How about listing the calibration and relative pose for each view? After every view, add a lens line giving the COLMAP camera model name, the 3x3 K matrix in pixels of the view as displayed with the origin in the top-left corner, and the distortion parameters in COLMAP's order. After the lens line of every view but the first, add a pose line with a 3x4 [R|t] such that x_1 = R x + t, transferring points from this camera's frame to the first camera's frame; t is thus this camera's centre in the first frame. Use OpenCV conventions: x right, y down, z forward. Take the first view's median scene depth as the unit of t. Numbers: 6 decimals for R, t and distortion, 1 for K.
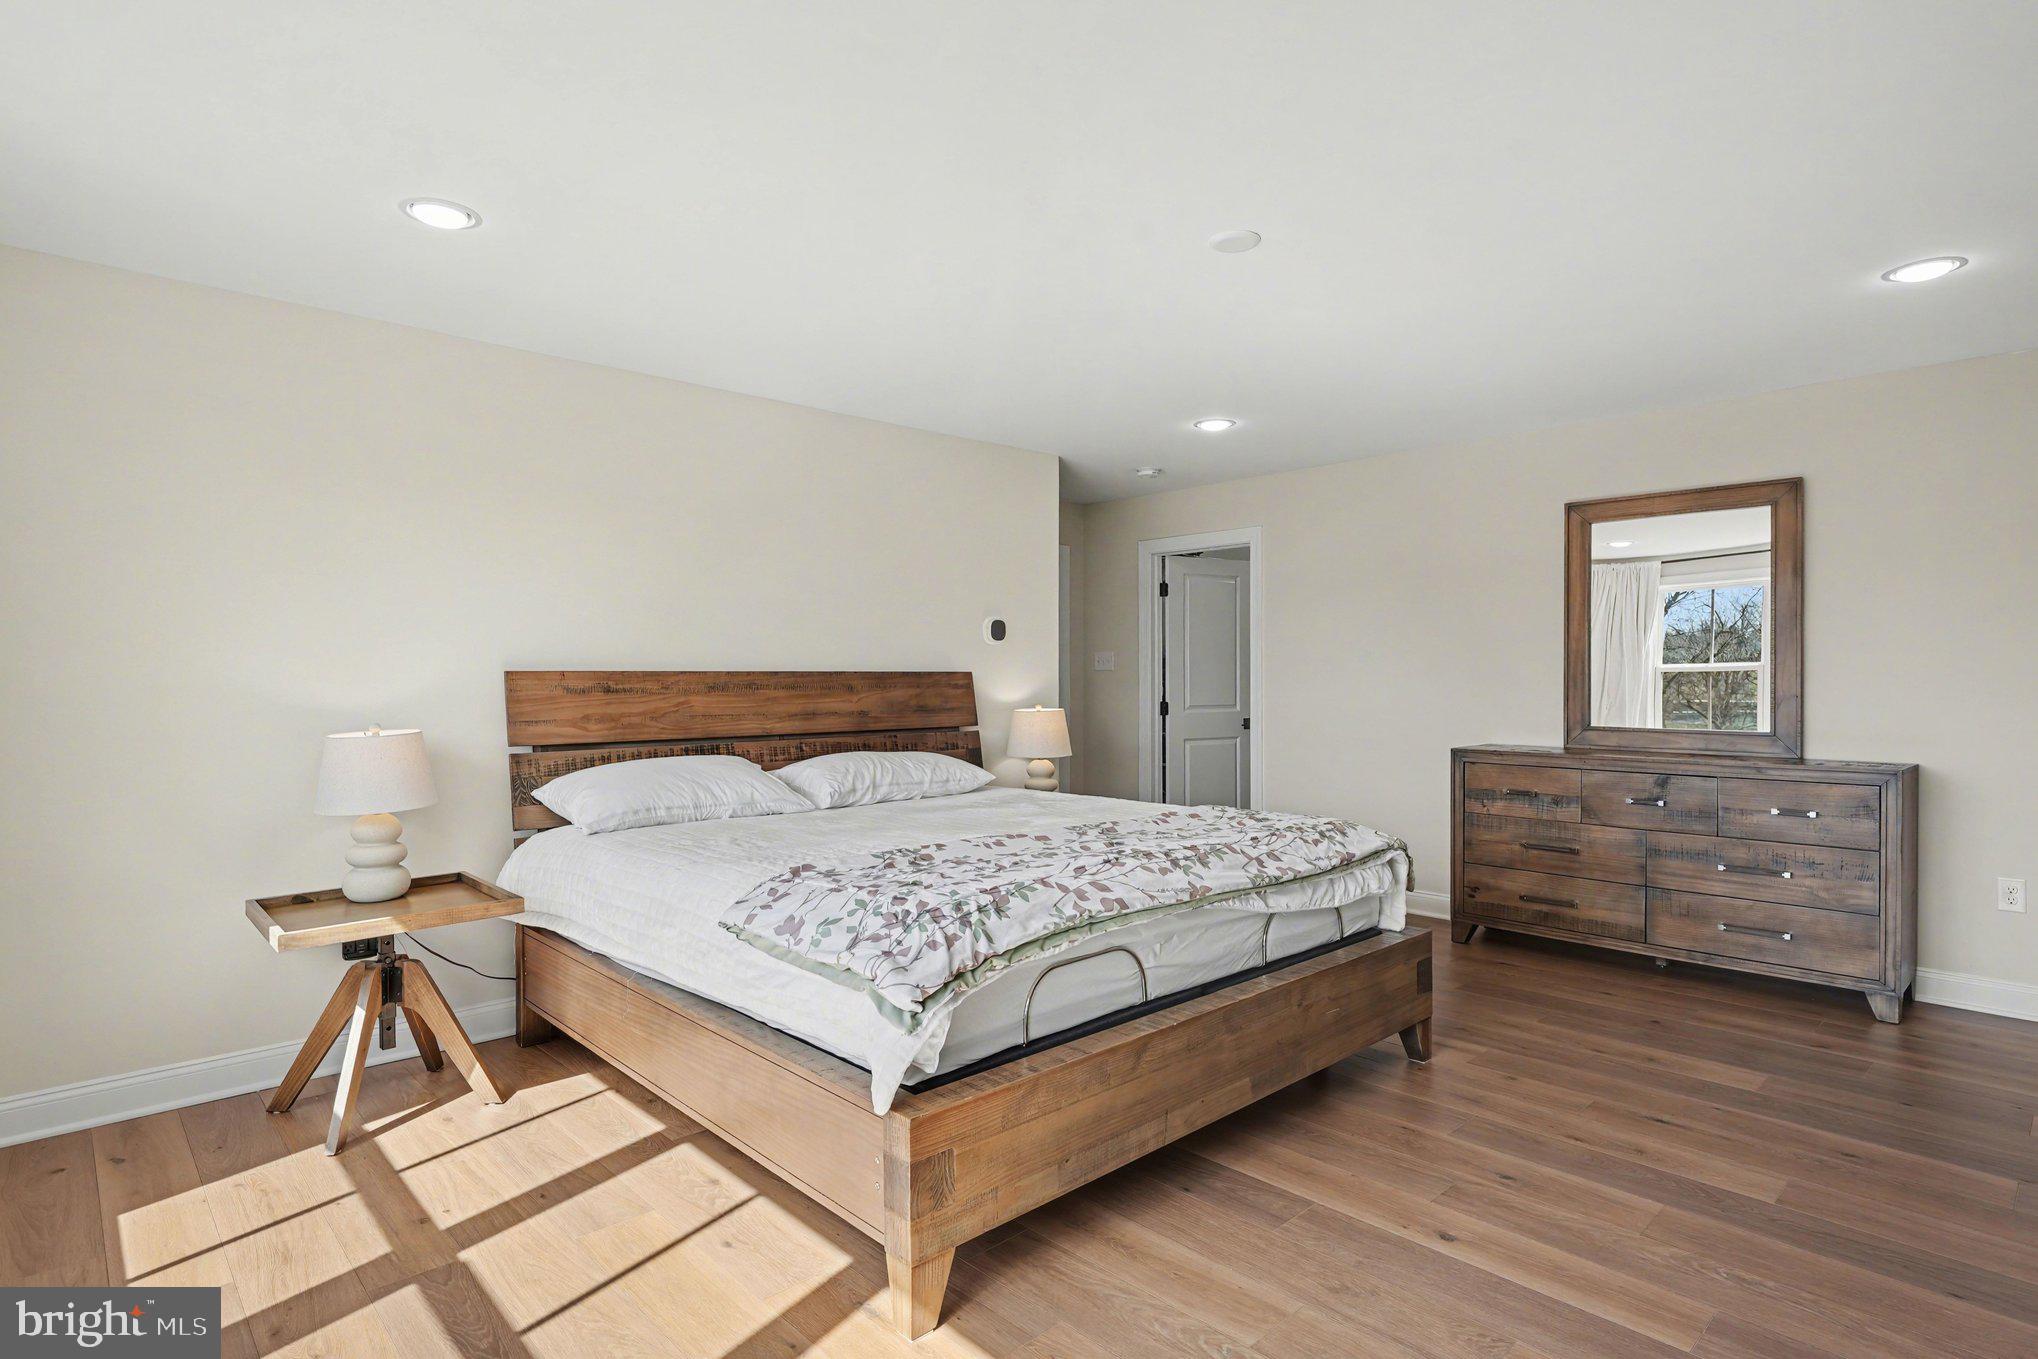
lens RADIAL K [[1062.2, 0, 1008.6], [0, 1062.2, 675.5], [0, 0, 1]] dist [0.035137, -0.000043]
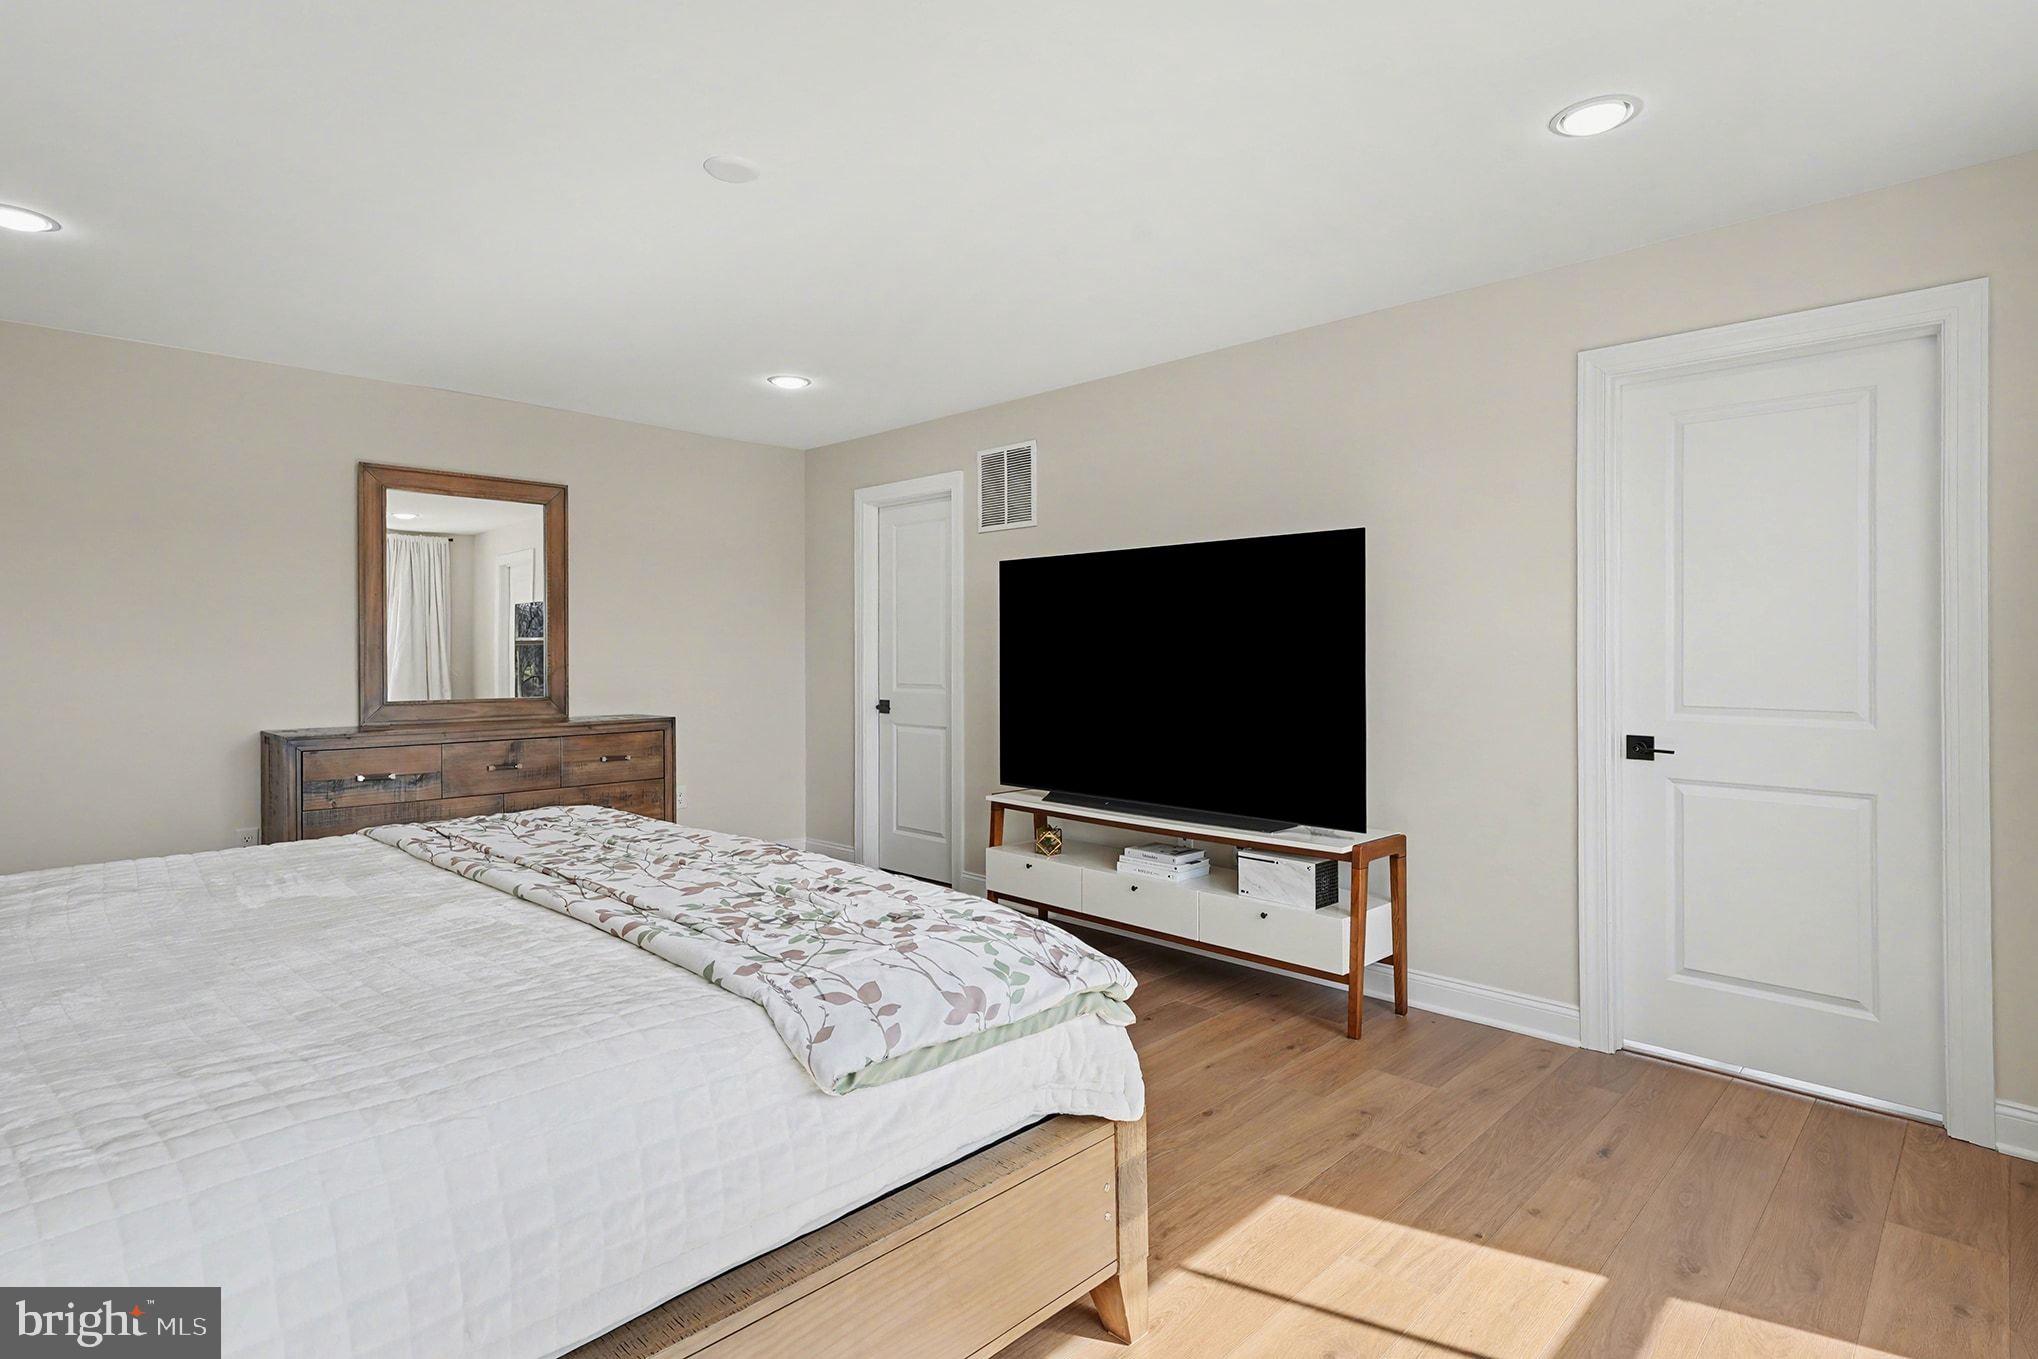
lens RADIAL K [[1062.2, 0, 1008.6], [0, 1062.2, 675.5], [0, 0, 1]] dist [0.035137, -0.000043]
pose [[-0.026180, -0.021847, 0.999419, -0.479904], [-0.002222, 0.999760, 0.021796, 0.002347], [-0.999655, -0.001650, -0.026222, 0.525794]]
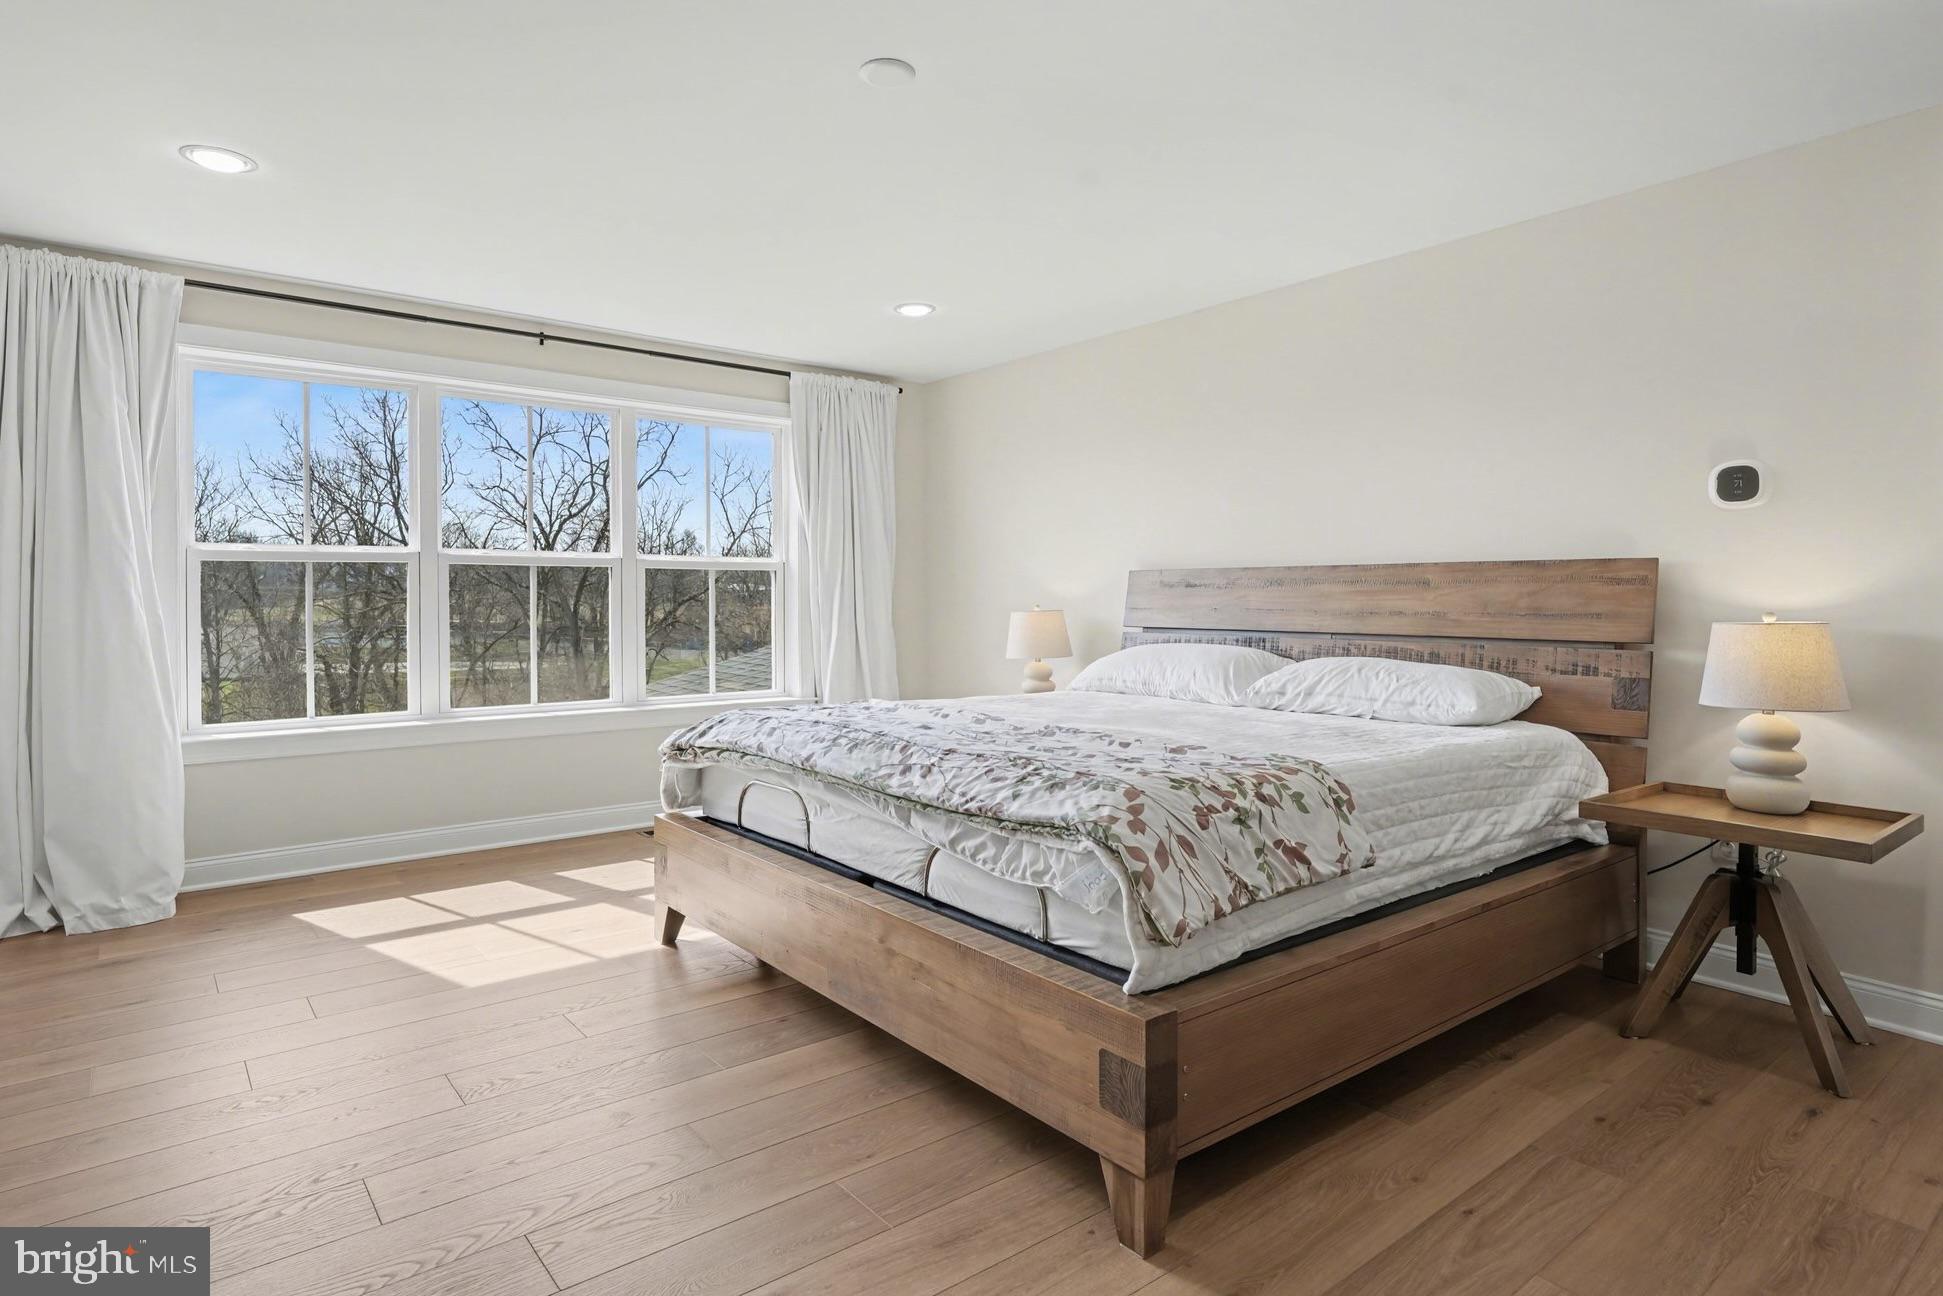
lens RADIAL K [[1069.4, 0, 970.1], [0, 1069.4, 598.3], [0, 0, 1]] dist [0.001040, 0.000372]
pose [[-0.097062, 0.002264, -0.995276, 0.741470], [0.002296, 0.999995, 0.002051, 0.021938], [0.995276, -0.002086, -0.097067, 0.764968]]
